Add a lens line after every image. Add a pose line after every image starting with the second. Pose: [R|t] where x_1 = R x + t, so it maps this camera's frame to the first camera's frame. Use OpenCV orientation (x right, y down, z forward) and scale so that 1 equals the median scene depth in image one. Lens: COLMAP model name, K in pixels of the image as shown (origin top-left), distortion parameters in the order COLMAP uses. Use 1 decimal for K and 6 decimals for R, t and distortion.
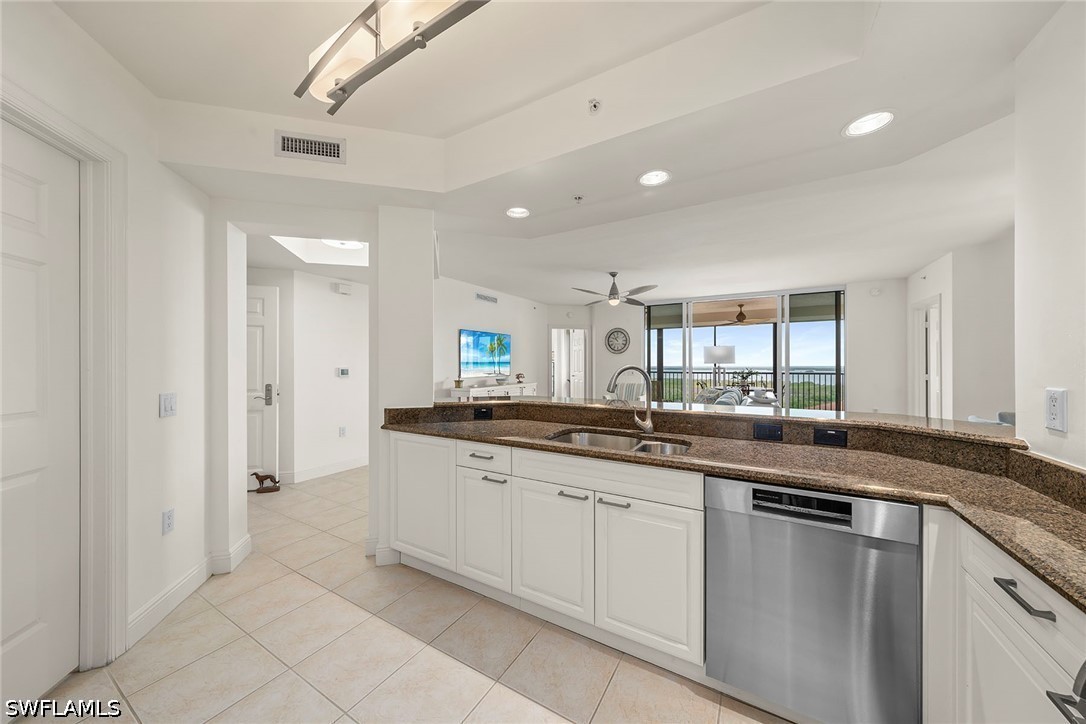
lens RADIAL K [[370.6, 0, 543.0], [0, 370.6, 362.0], [0, 0, 1]] dist [-0.001975, -0.000135]
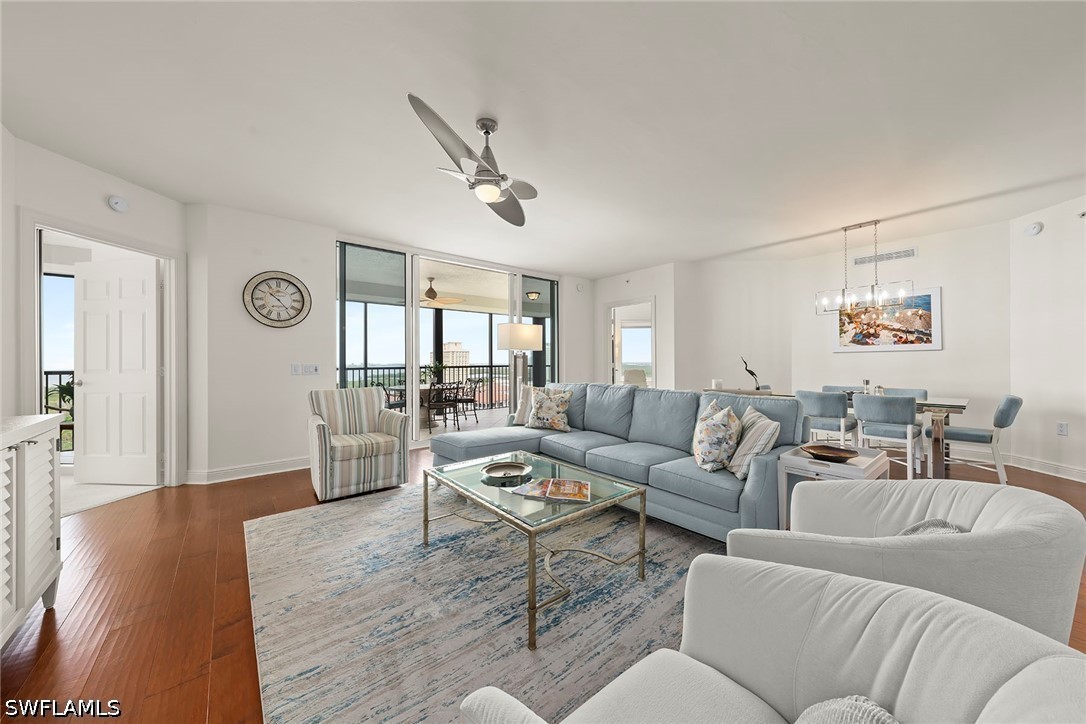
lens RADIAL K [[370.6, 0, 543.0], [0, 370.6, 362.0], [0, 0, 1]] dist [-0.001975, -0.000135]
pose [[0.337451, -0.003698, 0.941336, -0.162967], [-0.001116, 0.999990, 0.004328, 0.024077], [-0.941343, -0.002511, 0.337443, 0.735948]]
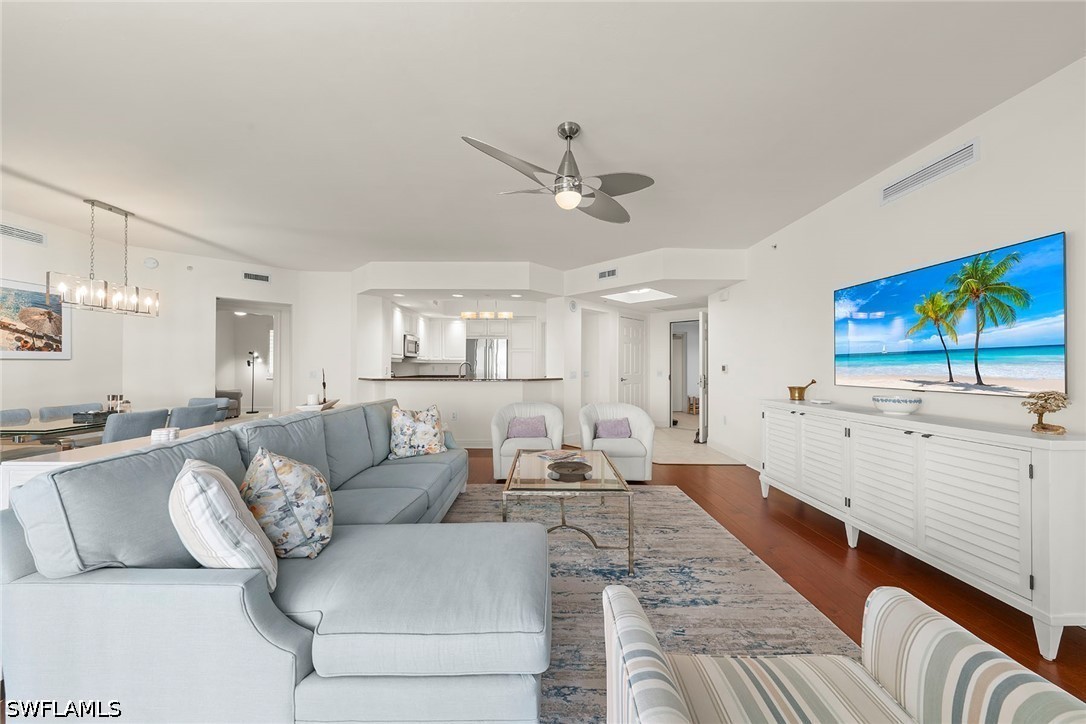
lens RADIAL K [[373.5, 0, 546.2], [0, 373.5, 361.9], [0, 0, 1]] dist [-0.012089, 0.002289]
pose [[-0.855618, -0.008798, -0.517534, 0.387096], [0.000798, 0.999832, -0.018316, 0.019075], [0.517608, -0.016085, -0.855467, 1.221547]]
